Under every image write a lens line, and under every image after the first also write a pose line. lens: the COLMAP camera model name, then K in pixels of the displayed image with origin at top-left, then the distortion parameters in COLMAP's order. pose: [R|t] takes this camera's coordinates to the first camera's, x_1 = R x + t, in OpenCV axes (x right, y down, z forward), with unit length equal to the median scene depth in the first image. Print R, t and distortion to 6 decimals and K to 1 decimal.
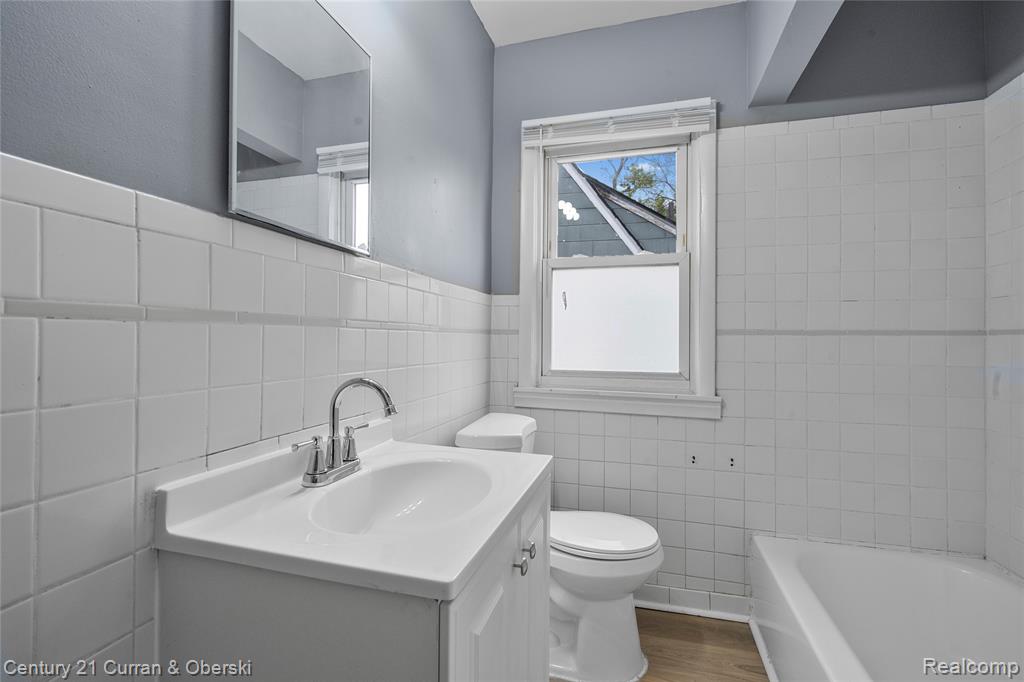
lens RADIAL K [[465.9, 0, 509.2], [0, 465.9, 333.7], [0, 0, 1]] dist [0.001352, 0.000138]
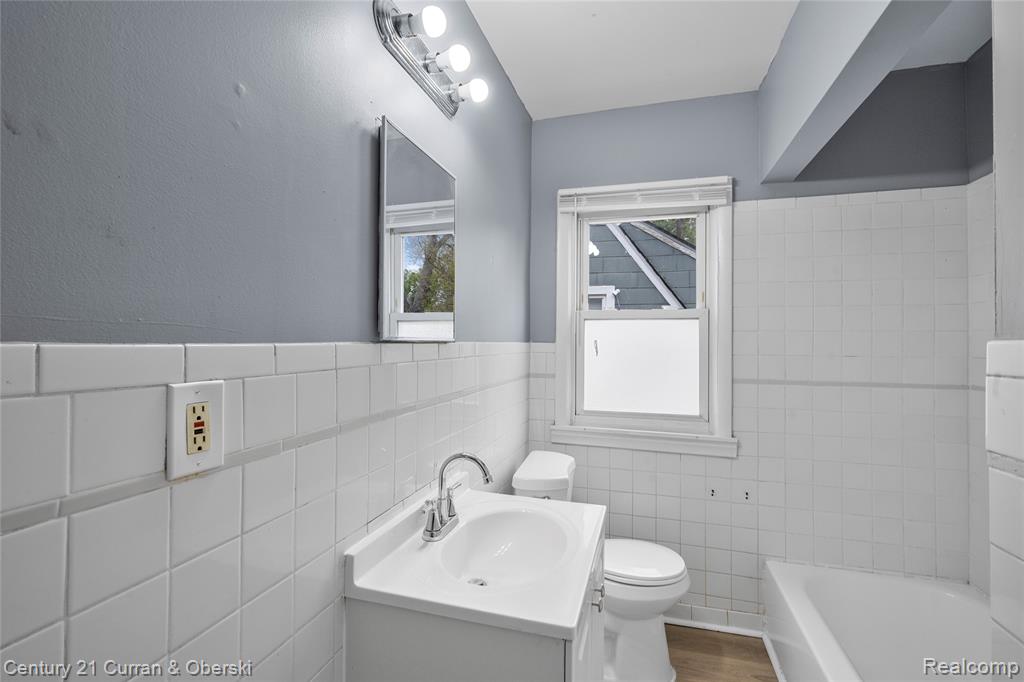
lens RADIAL K [[465.9, 0, 509.7], [0, 465.9, 334.5], [0, 0, 1]] dist [0.001352, 0.000138]
pose [[0.999982, -0.000958, -0.005901, -0.096515], [0.000942, 0.999996, -0.002590, -0.119076], [0.005904, 0.002585, 0.999979, -0.146278]]
